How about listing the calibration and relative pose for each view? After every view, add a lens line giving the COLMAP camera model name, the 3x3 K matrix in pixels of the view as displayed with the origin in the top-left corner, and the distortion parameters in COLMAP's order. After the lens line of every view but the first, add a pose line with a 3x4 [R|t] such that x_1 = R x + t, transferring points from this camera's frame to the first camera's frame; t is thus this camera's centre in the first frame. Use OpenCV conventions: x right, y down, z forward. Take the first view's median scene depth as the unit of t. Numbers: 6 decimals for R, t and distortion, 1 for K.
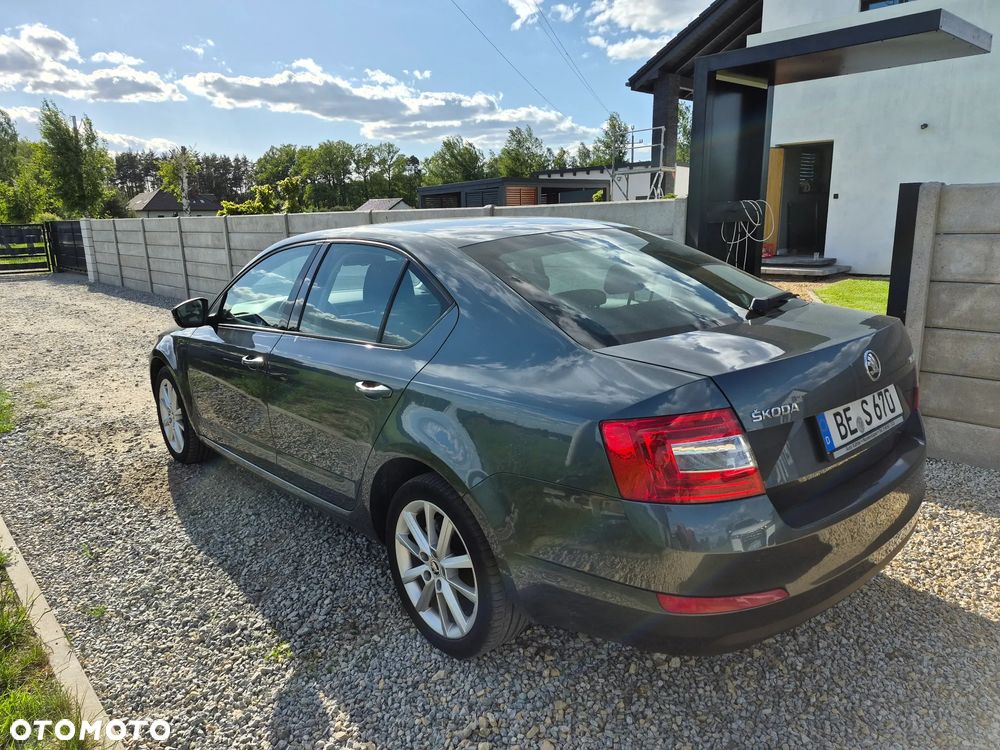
lens RADIAL K [[681.5, 0, 483.8], [0, 681.5, 338.2], [0, 0, 1]] dist [0.060511, -0.054466]
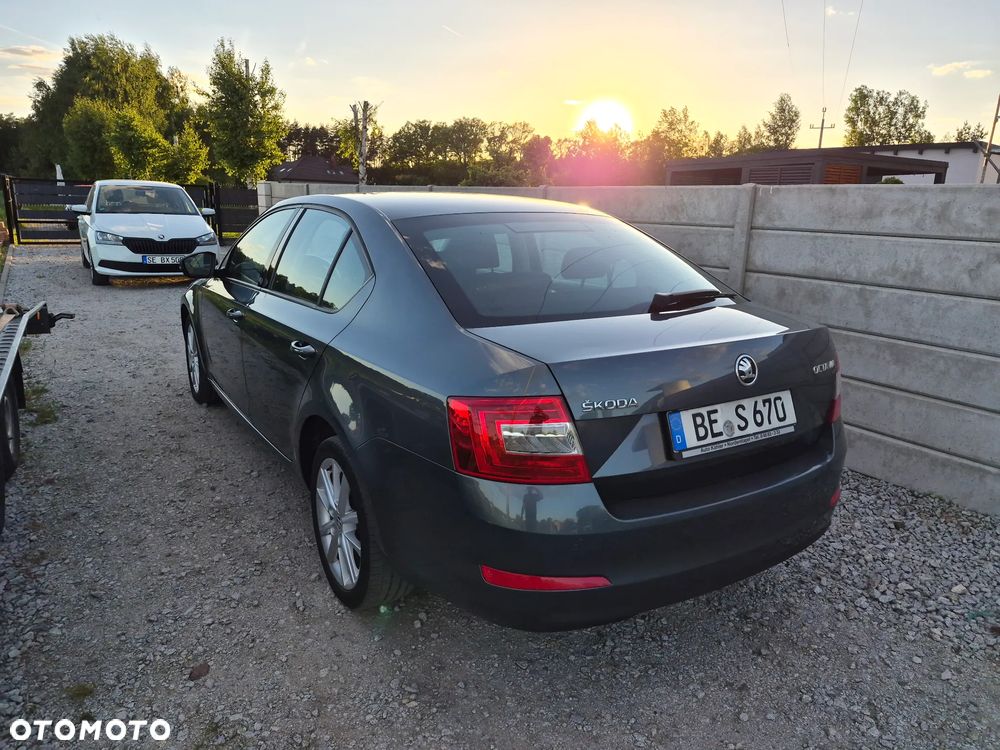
lens RADIAL K [[681.5, 0, 500.0], [0, 681.5, 352.3], [0, 0, 1]] dist [0.060511, -0.054466]
pose [[0.986326, 0.085296, -0.141014, 0.355115], [-0.078929, 0.995618, 0.050158, -0.008229], [0.144674, -0.038342, 0.988736, -0.022638]]
